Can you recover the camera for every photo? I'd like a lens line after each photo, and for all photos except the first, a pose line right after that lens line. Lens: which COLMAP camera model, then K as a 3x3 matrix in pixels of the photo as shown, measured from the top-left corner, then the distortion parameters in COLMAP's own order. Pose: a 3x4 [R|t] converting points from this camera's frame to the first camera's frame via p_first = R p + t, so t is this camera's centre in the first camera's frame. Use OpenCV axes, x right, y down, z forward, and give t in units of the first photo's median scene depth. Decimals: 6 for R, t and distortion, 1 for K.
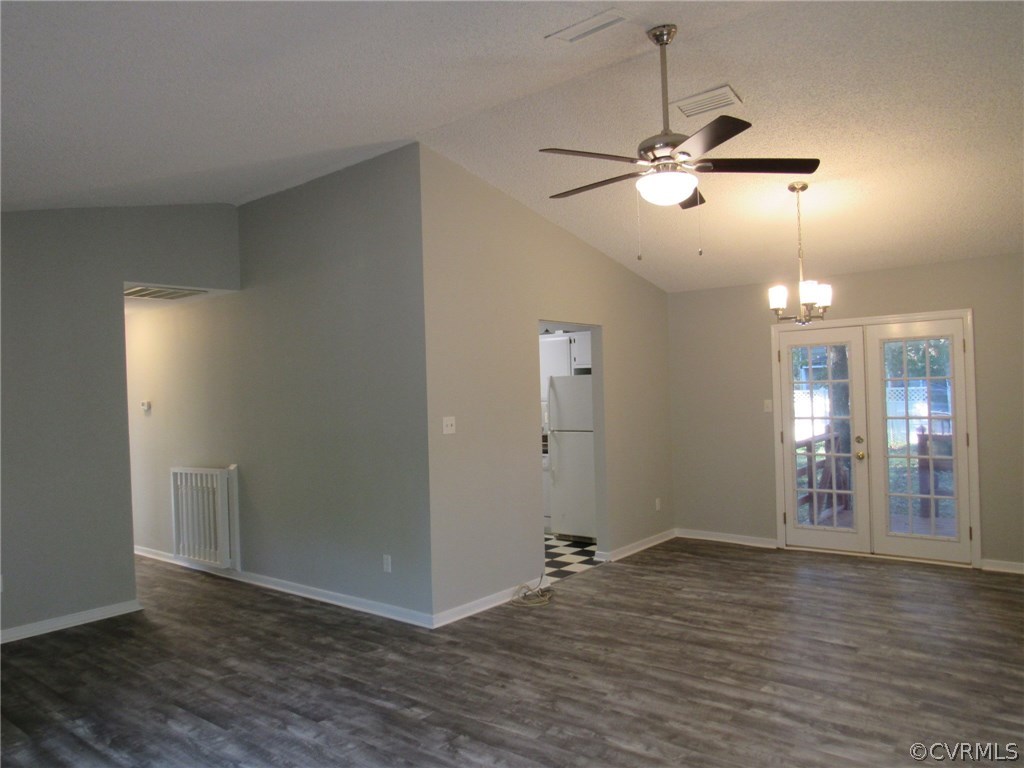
lens RADIAL K [[736.8, 0, 507.2], [0, 736.8, 390.0], [0, 0, 1]] dist [-0.011535, -0.011189]
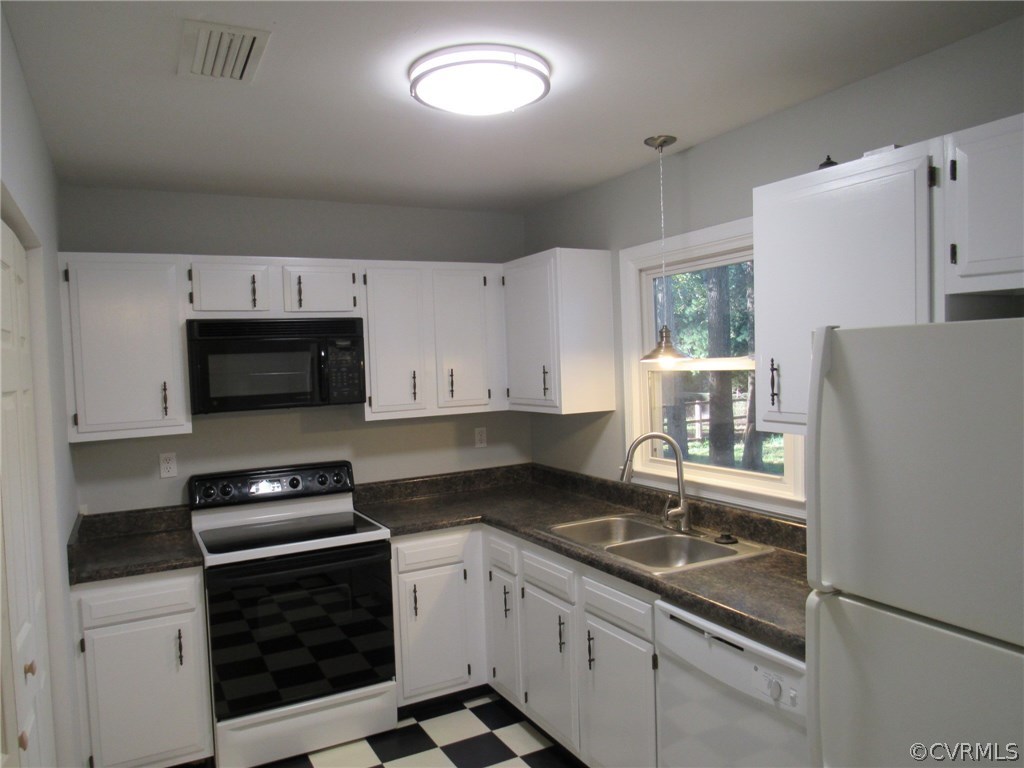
lens RADIAL K [[736.8, 0, 507.3], [0, 736.8, 382.3], [0, 0, 1]] dist [-0.011535, -0.011189]
pose [[0.917758, 0.019982, -0.396637, 0.106574], [0.003395, 0.998302, 0.058150, -0.028622], [0.397126, -0.054714, 0.916132, 1.402860]]
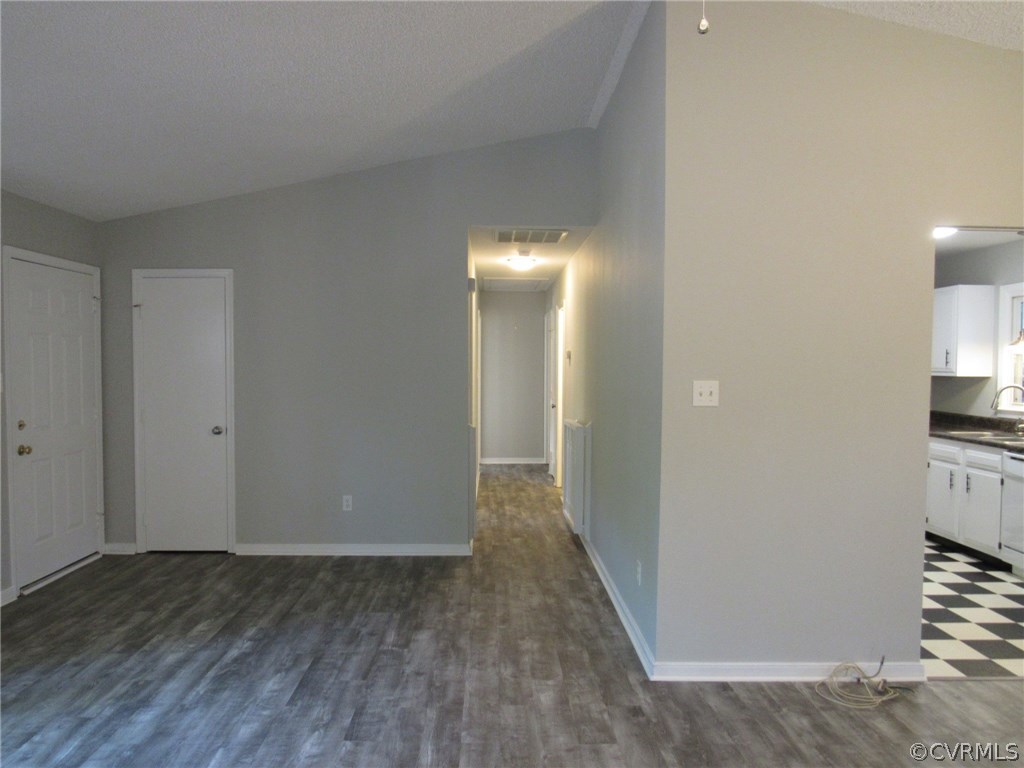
lens RADIAL K [[736.8, 0, 504.1], [0, 736.8, 392.2], [0, 0, 1]] dist [-0.011535, -0.011189]
pose [[0.643622, 0.070230, -0.762115, 0.378284], [-0.025604, 0.997199, 0.070270, 0.005627], [0.764915, -0.025714, 0.643617, 0.525185]]
